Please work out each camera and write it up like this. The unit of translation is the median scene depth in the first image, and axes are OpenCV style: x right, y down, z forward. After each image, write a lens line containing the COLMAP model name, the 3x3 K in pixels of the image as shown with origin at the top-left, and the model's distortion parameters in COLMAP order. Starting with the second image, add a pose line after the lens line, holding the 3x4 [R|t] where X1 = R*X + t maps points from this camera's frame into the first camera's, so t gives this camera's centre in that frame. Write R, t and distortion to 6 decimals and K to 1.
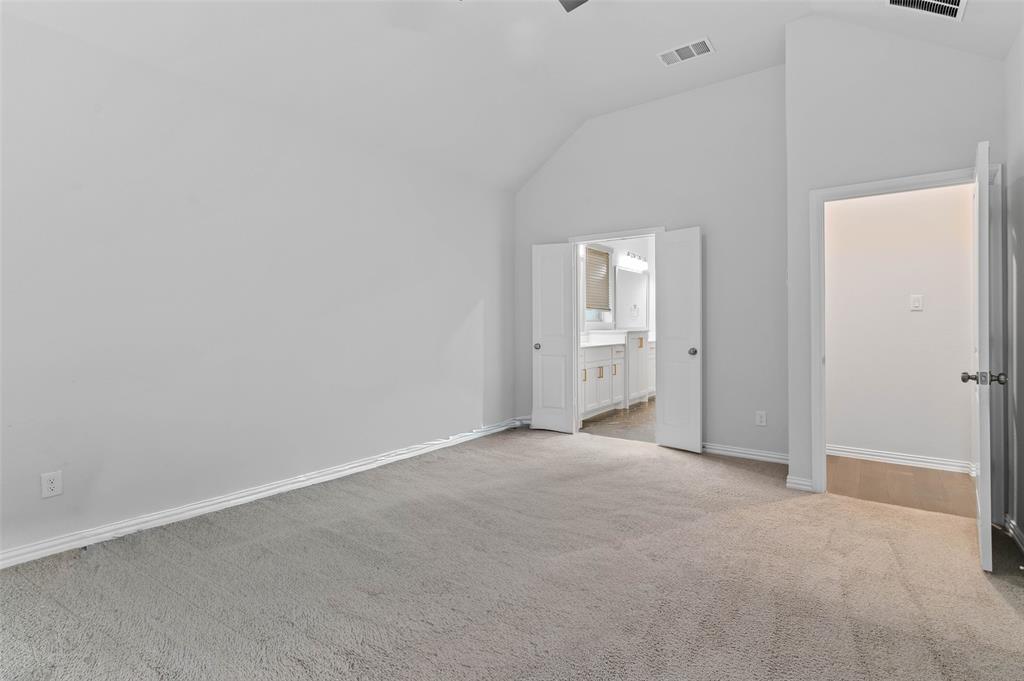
lens RADIAL K [[472.3, 0, 510.0], [0, 472.3, 333.8], [0, 0, 1]] dist [-0.009581, 0.002872]
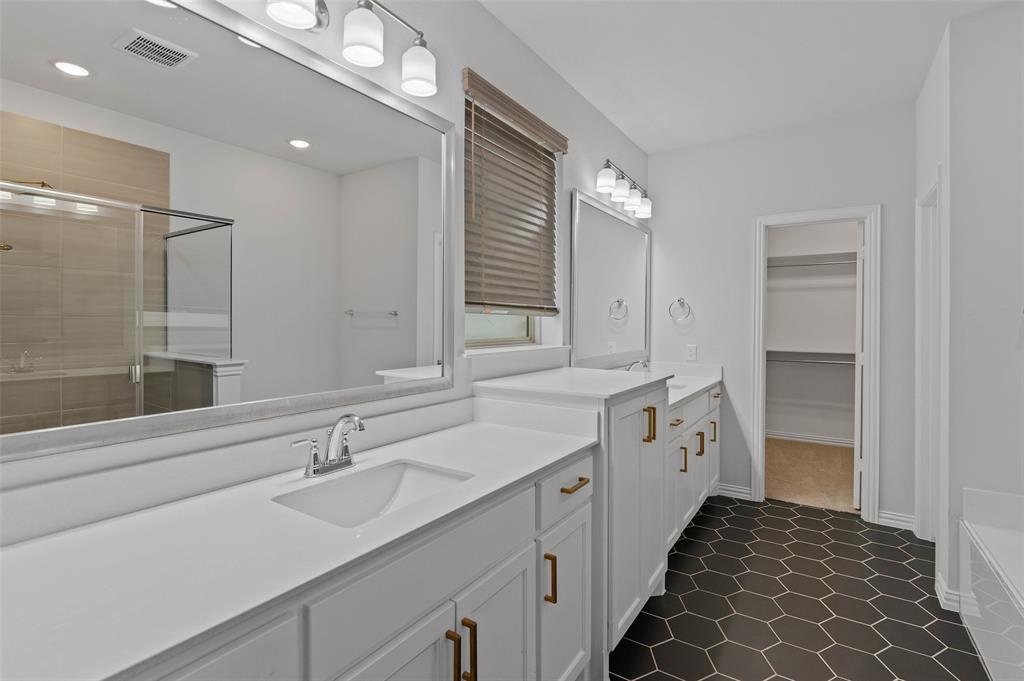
lens RADIAL K [[472.3, 0, 514.0], [0, 472.3, 334.6], [0, 0, 1]] dist [-0.009581, 0.002872]
pose [[0.998218, 0.000198, 0.059676, 0.159027], [-0.000417, 0.999993, 0.003665, -0.034212], [-0.059675, -0.003684, 0.998211, 0.648693]]
